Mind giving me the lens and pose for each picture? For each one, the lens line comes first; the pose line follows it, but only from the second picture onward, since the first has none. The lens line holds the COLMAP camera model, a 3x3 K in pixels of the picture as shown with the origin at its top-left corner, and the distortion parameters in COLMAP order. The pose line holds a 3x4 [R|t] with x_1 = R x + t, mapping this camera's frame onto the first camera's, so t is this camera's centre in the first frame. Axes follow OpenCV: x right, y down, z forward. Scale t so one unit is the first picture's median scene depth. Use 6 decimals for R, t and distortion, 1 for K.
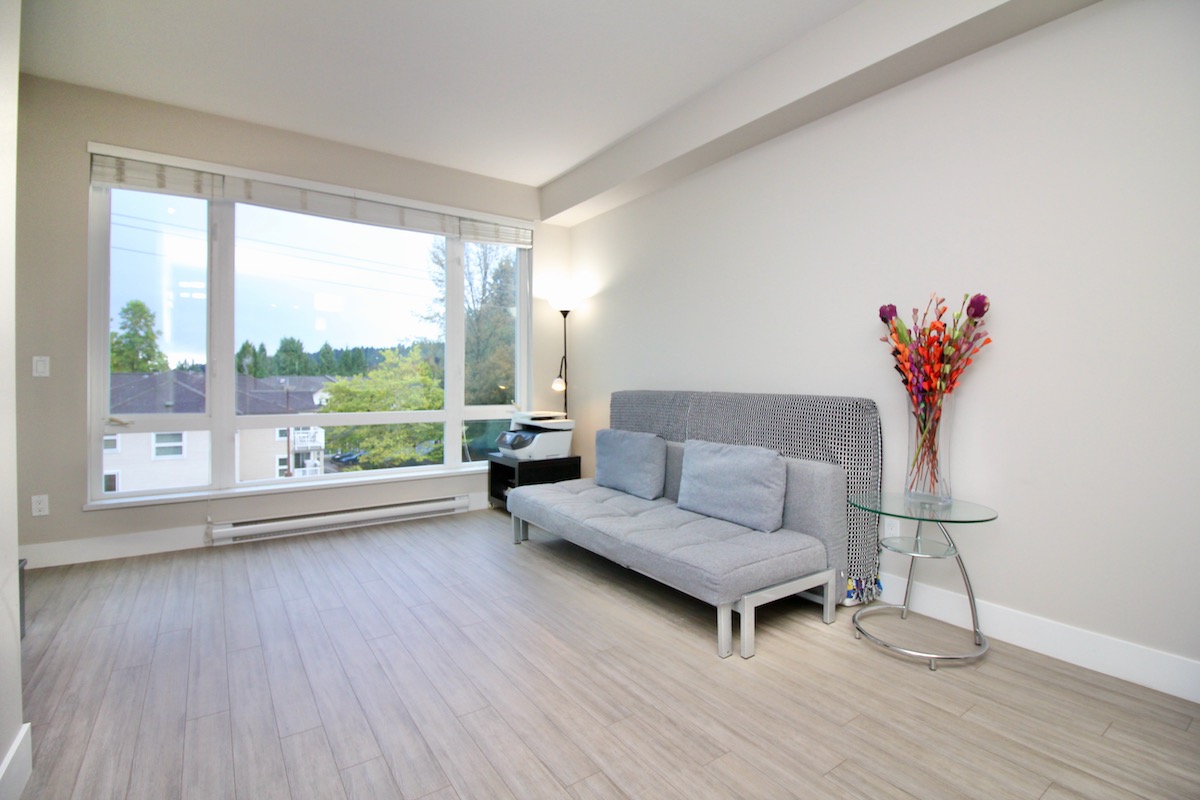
lens RADIAL K [[554.7, 0, 606.1], [0, 554.7, 390.3], [0, 0, 1]] dist [-0.004053, -0.009648]
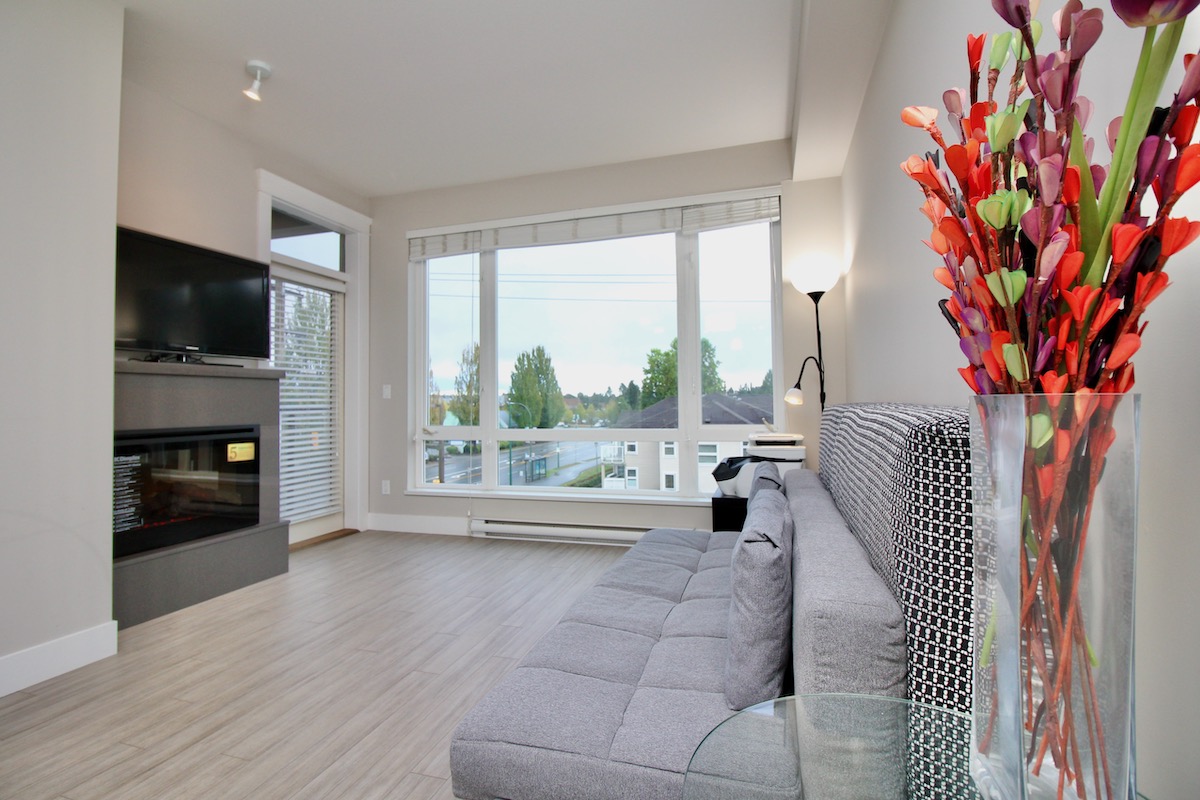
lens RADIAL K [[567.9, 0, 599.5], [0, 567.9, 384.1], [0, 0, 1]] dist [-0.007224, -0.007983]
pose [[0.612317, -0.040038, -0.789598, 0.456291], [0.005272, 0.998901, -0.046563, 0.009076], [0.790595, 0.024349, 0.611855, 0.466471]]
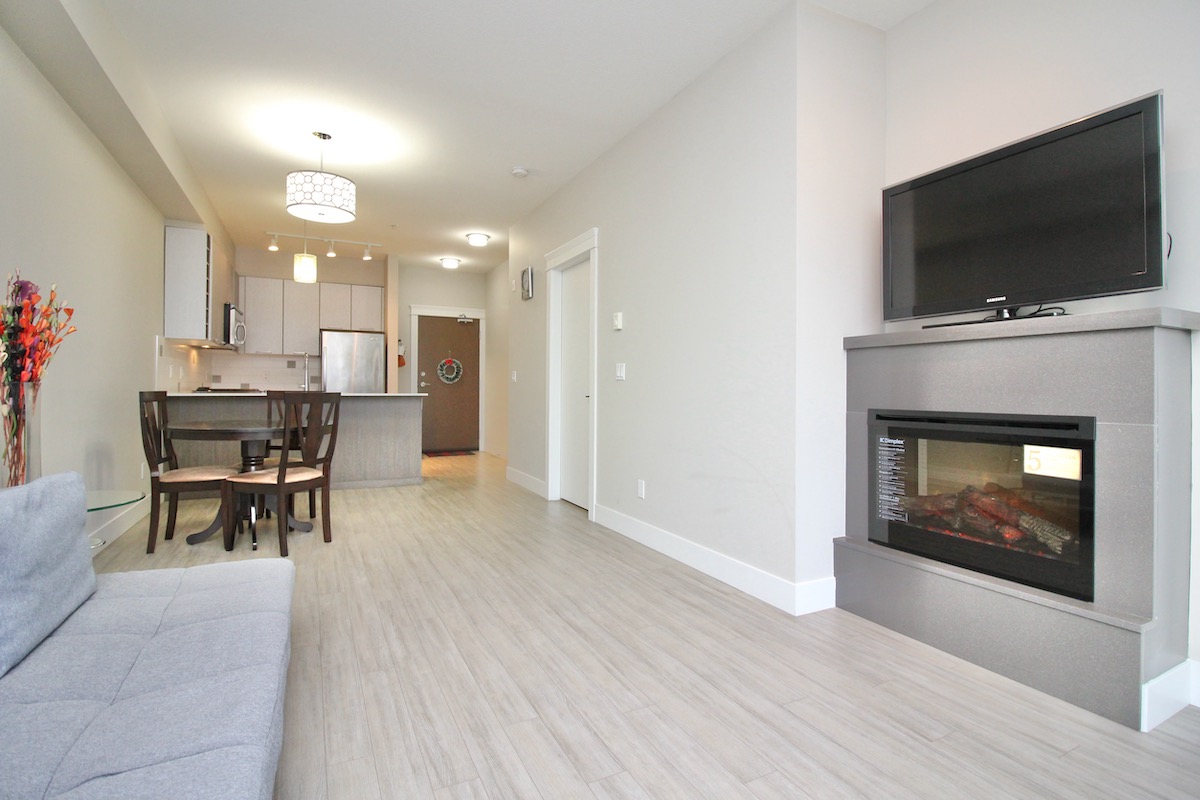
lens RADIAL K [[567.9, 0, 604.3], [0, 567.9, 392.4], [0, 0, 1]] dist [-0.007224, -0.007983]
pose [[-0.989660, -0.009303, 0.143129, -0.312864], [-0.006182, 0.999734, 0.022238, -0.002471], [-0.143298, 0.021123, -0.989454, 1.183786]]
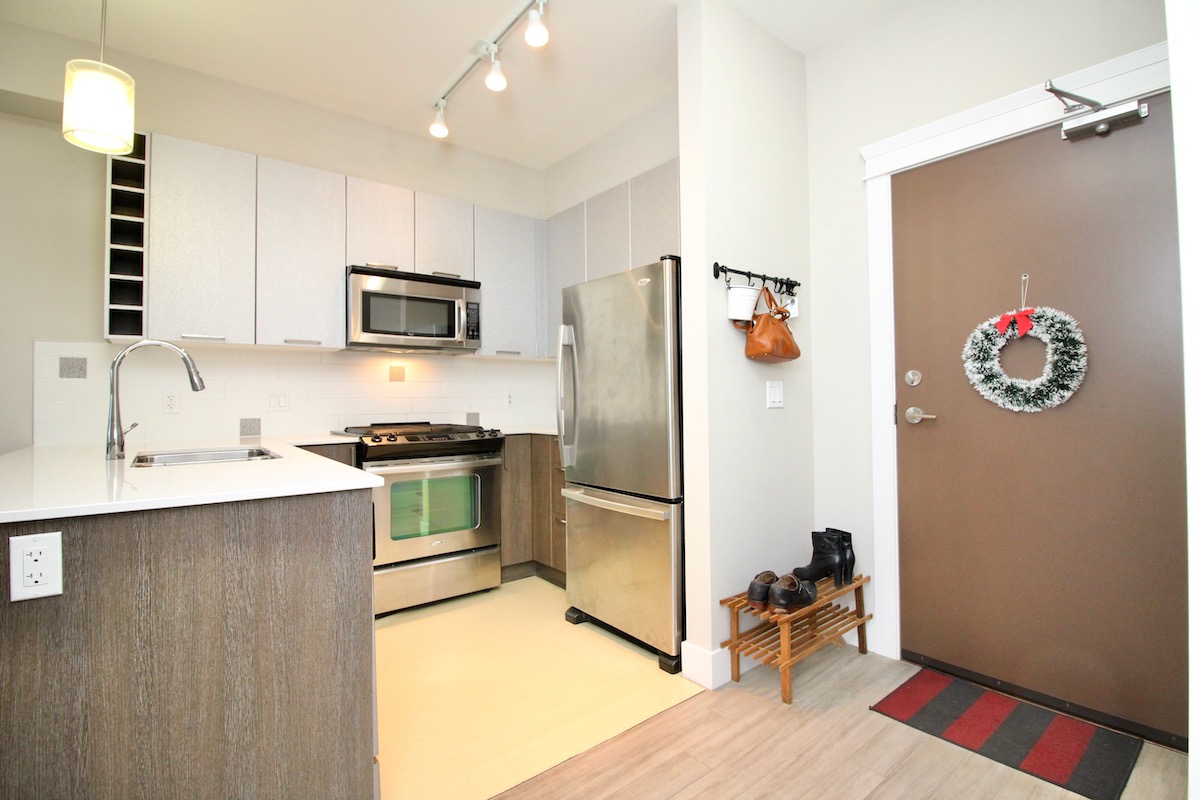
lens RADIAL K [[554.7, 0, 603.7], [0, 554.7, 388.9], [0, 0, 1]] dist [-0.004053, -0.009648]
pose [[-0.056335, 0.018209, 0.998246, 0.183329], [0.025603, 0.999531, -0.016787, -0.007644], [-0.998084, 0.024613, -0.056775, -0.759225]]
